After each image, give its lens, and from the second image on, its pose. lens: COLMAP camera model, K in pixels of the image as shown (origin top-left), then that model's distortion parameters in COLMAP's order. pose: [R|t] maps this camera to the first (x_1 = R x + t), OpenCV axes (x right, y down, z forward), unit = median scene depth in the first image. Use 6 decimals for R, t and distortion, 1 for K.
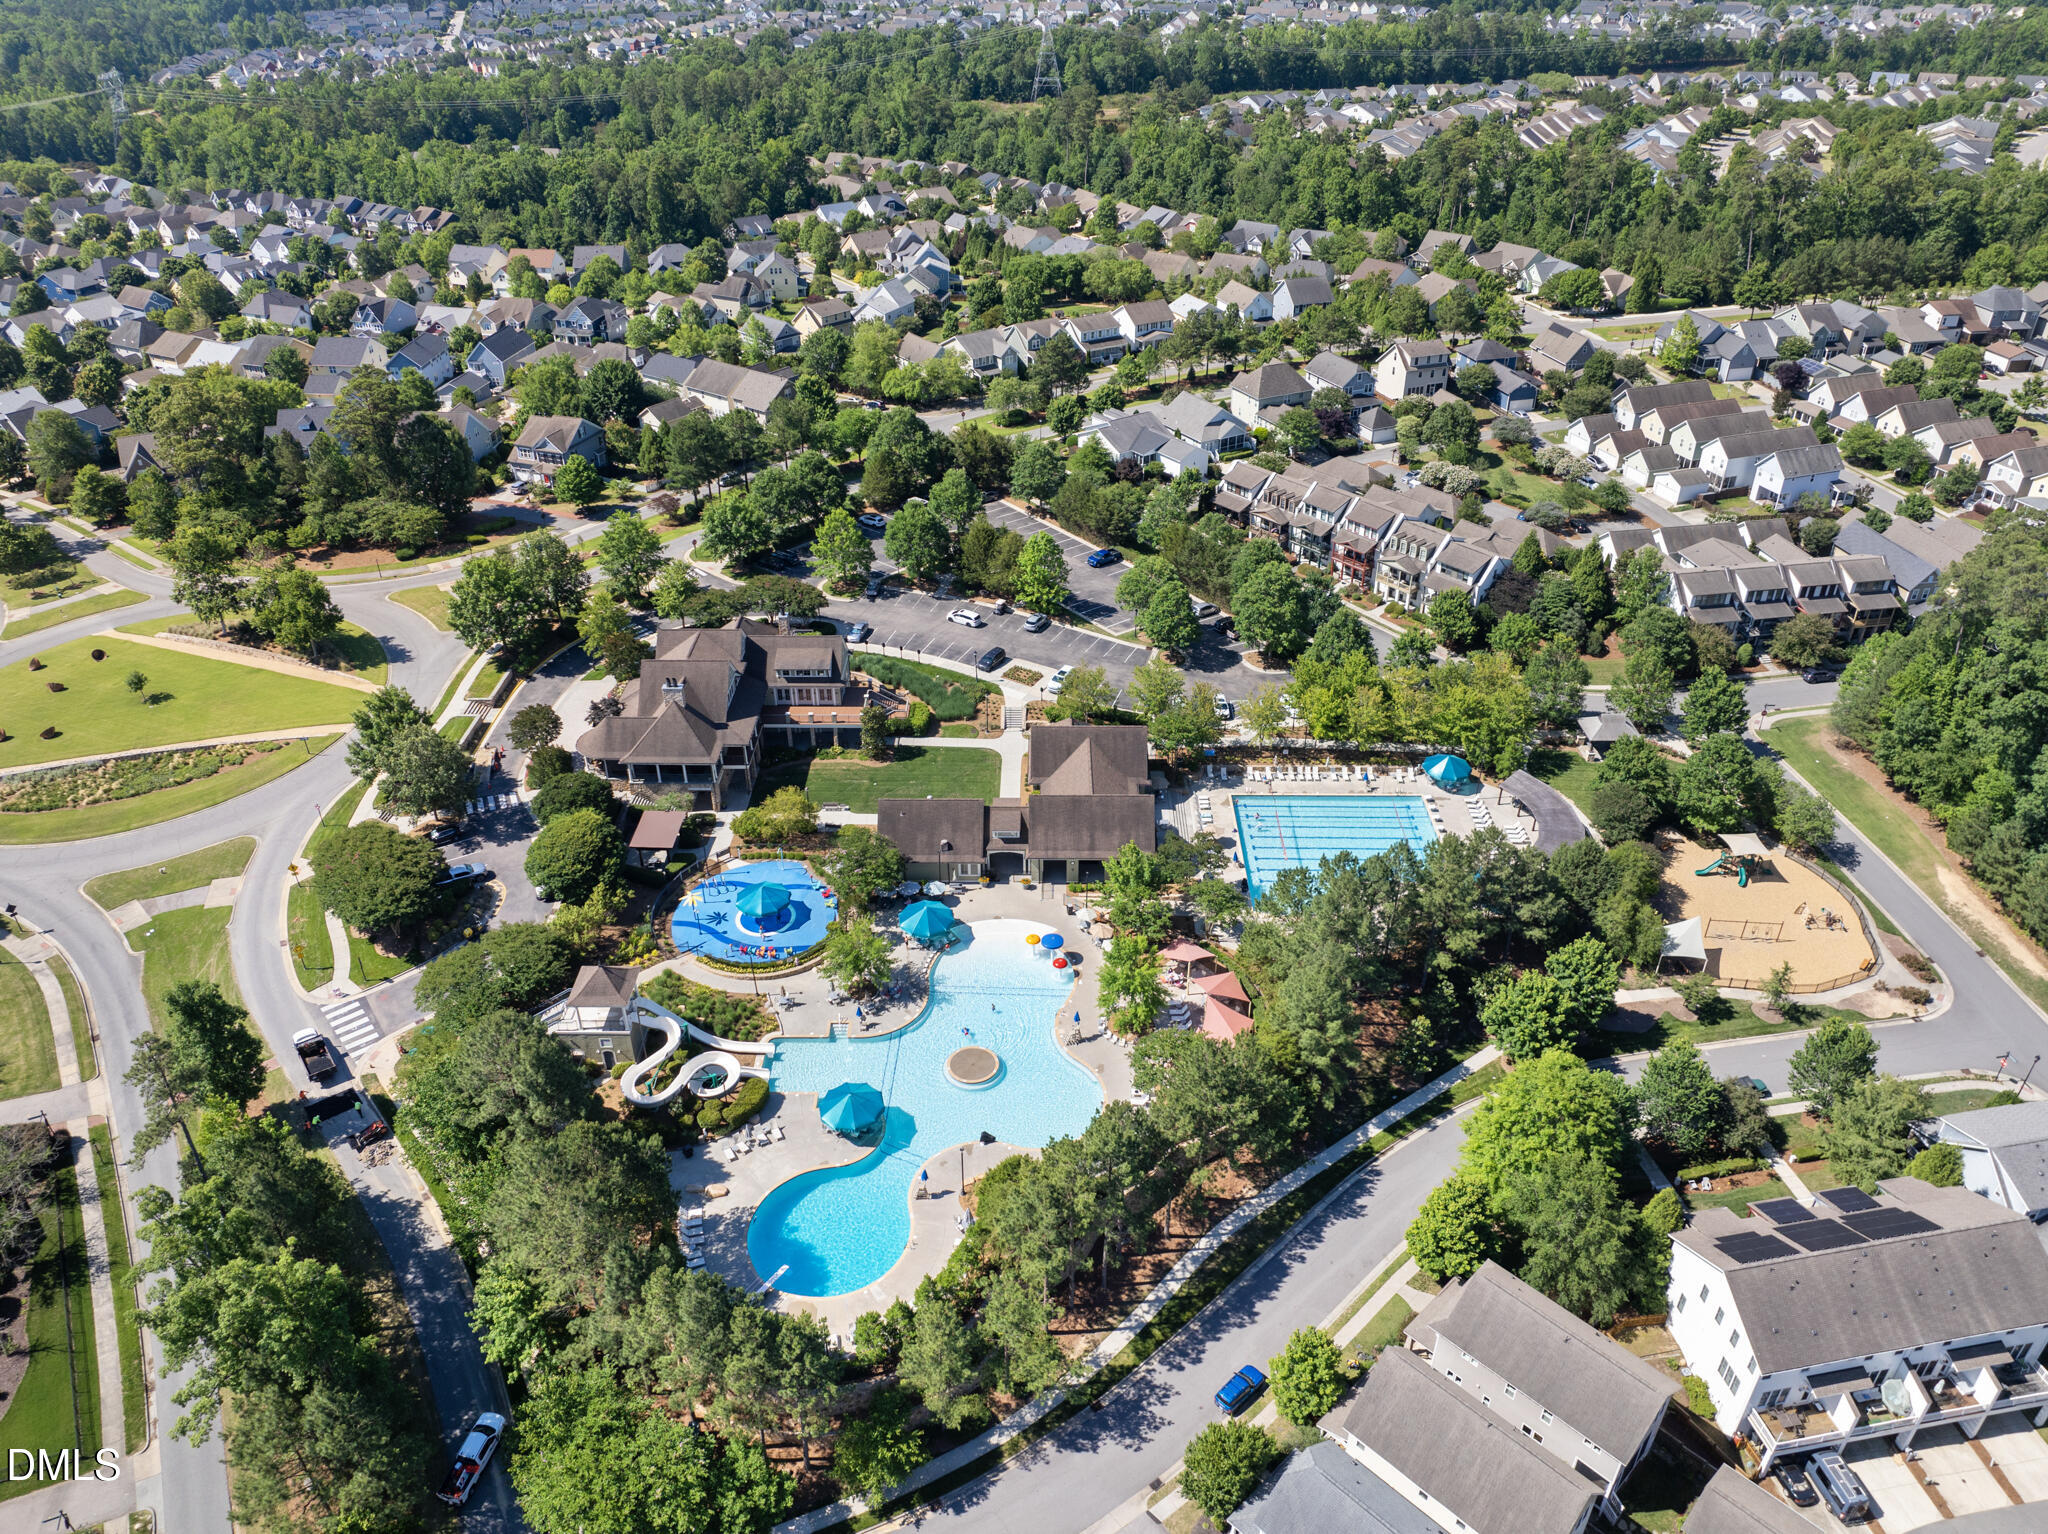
lens RADIAL K [[1439.6, 0, 1024.0], [0, 1439.6, 767.0], [0, 0, 1]] dist [-0.019687, 0.007220]
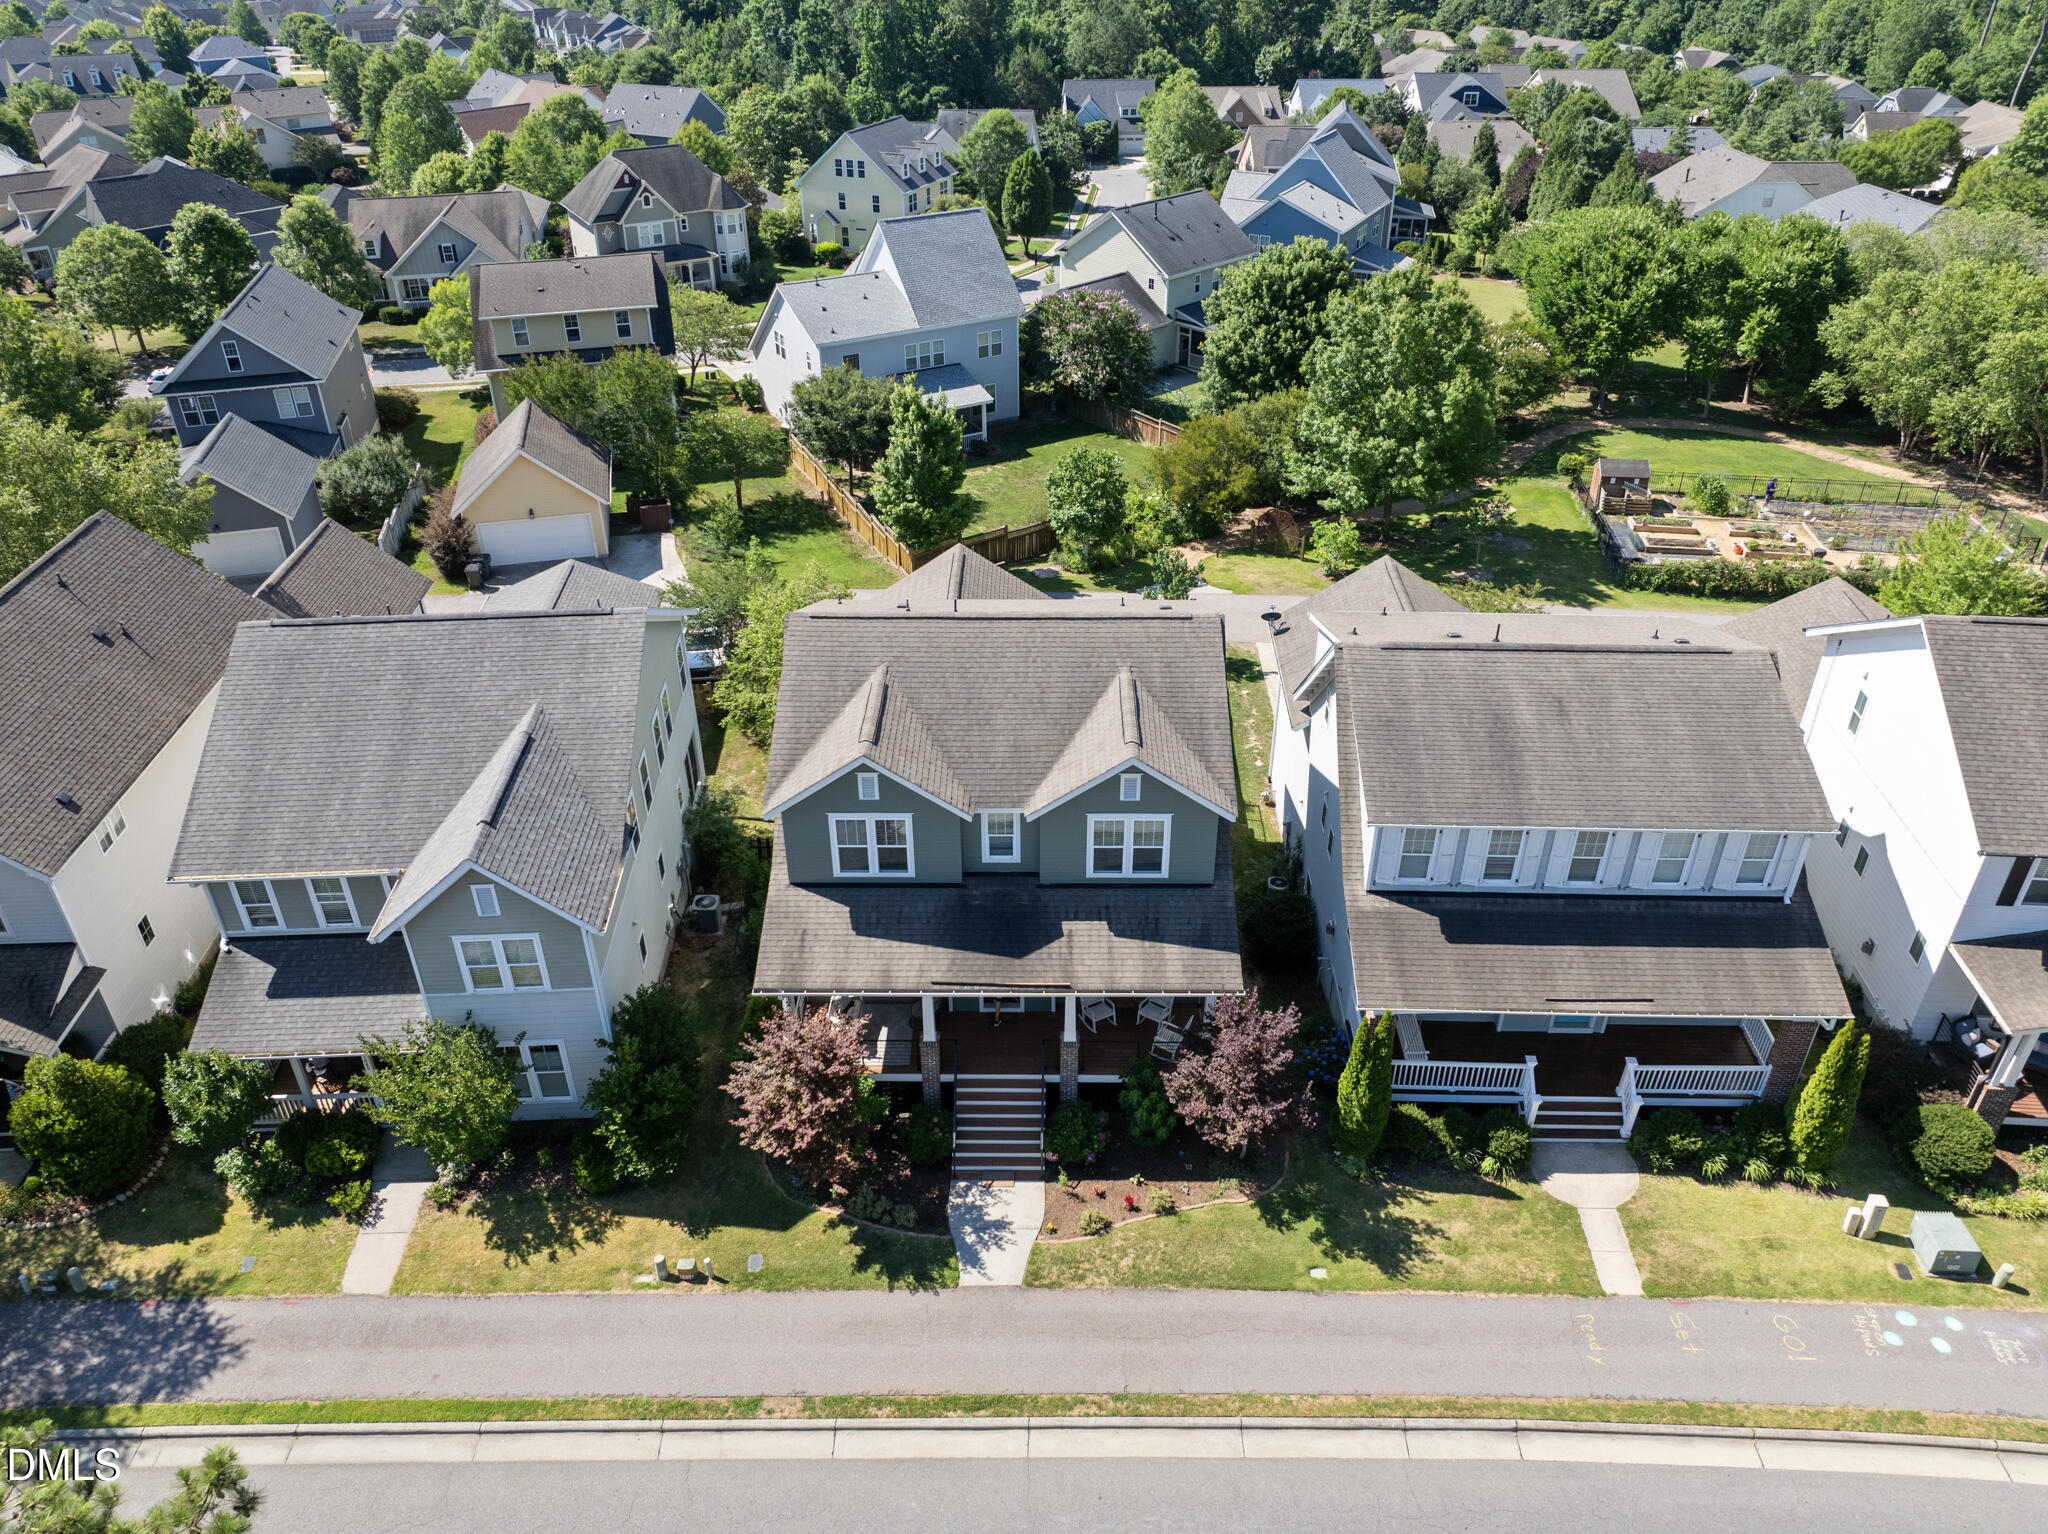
lens RADIAL K [[1439.6, 0, 1024.0], [0, 1439.6, 767.0], [0, 0, 1]] dist [-0.019687, 0.007220]
pose [[0.848398, 0.318732, -0.422647, 0.063849], [-0.310005, 0.946334, 0.091375, -0.321084], [0.429090, 0.053501, 0.901676, 0.933024]]
